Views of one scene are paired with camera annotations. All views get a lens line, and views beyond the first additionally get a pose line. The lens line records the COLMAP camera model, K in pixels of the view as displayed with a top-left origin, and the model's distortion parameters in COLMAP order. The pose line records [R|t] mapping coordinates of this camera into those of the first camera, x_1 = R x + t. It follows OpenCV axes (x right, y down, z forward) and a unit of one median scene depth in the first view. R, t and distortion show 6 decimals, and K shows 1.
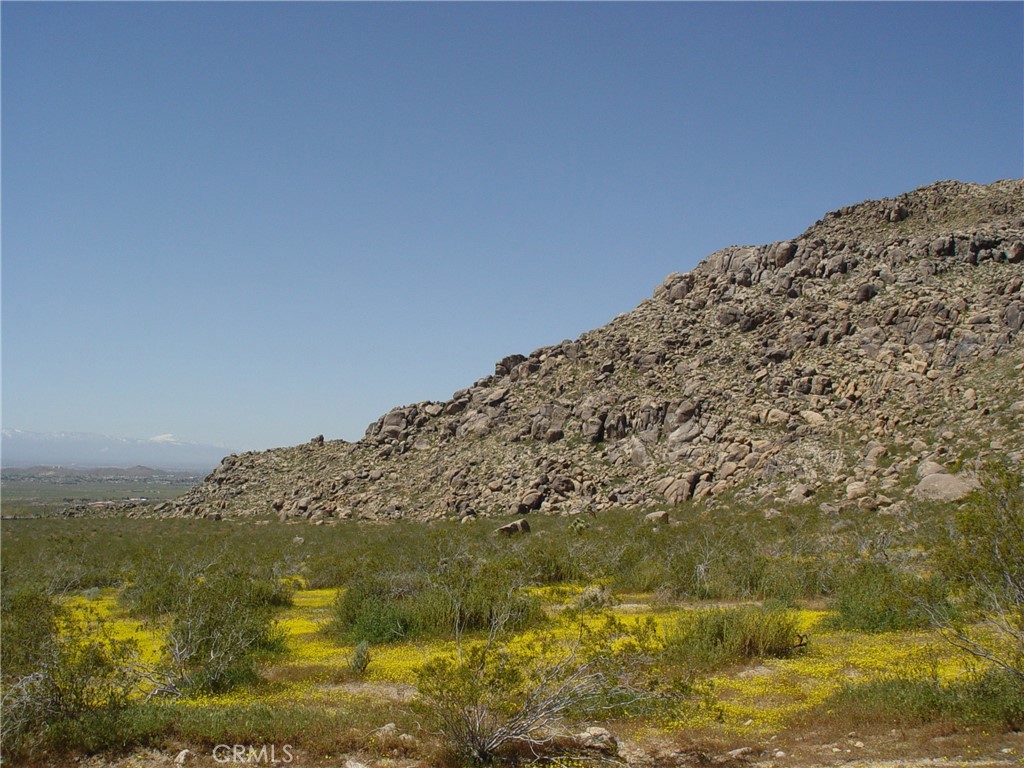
lens RADIAL K [[1139.2, 0, 510.6], [0, 1139.2, 378.5], [0, 0, 1]] dist [-0.139110, 0.000000]
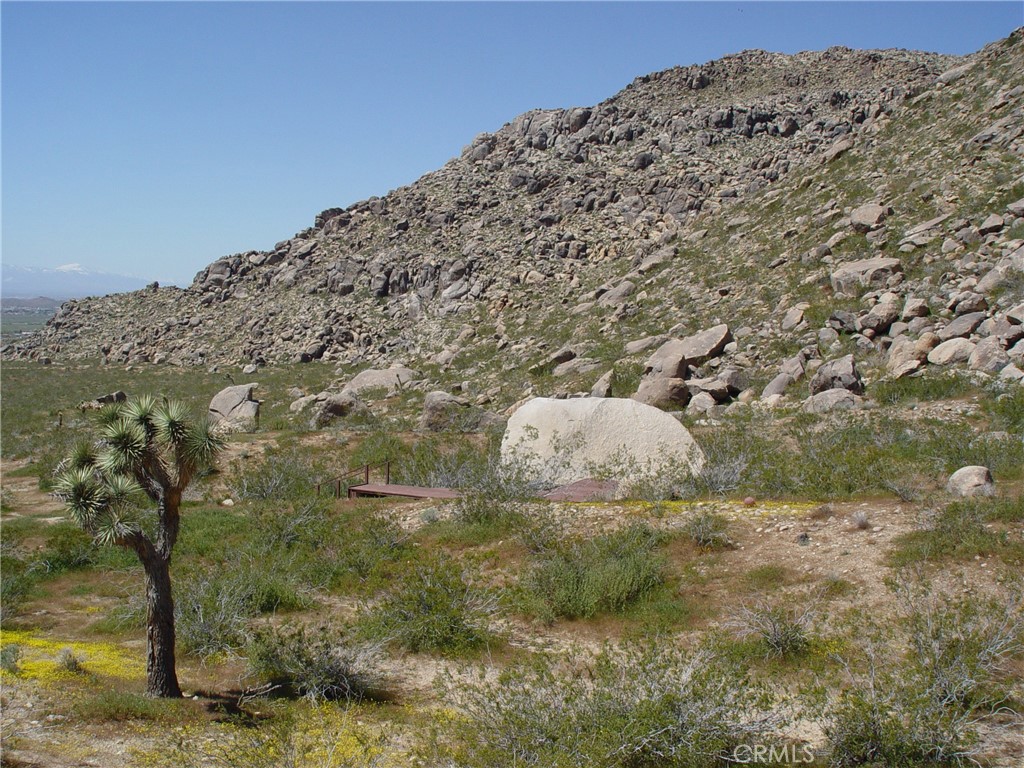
lens RADIAL K [[1142.6, 0, 512.2], [0, 1142.6, 388.3], [0, 0, 1]] dist [-0.156394, 0.000000]
pose [[0.996978, 0.009062, 0.077148, 0.108004], [-0.020890, 0.987862, 0.153926, -0.025326], [-0.074817, -0.155072, 0.985066, -0.086354]]
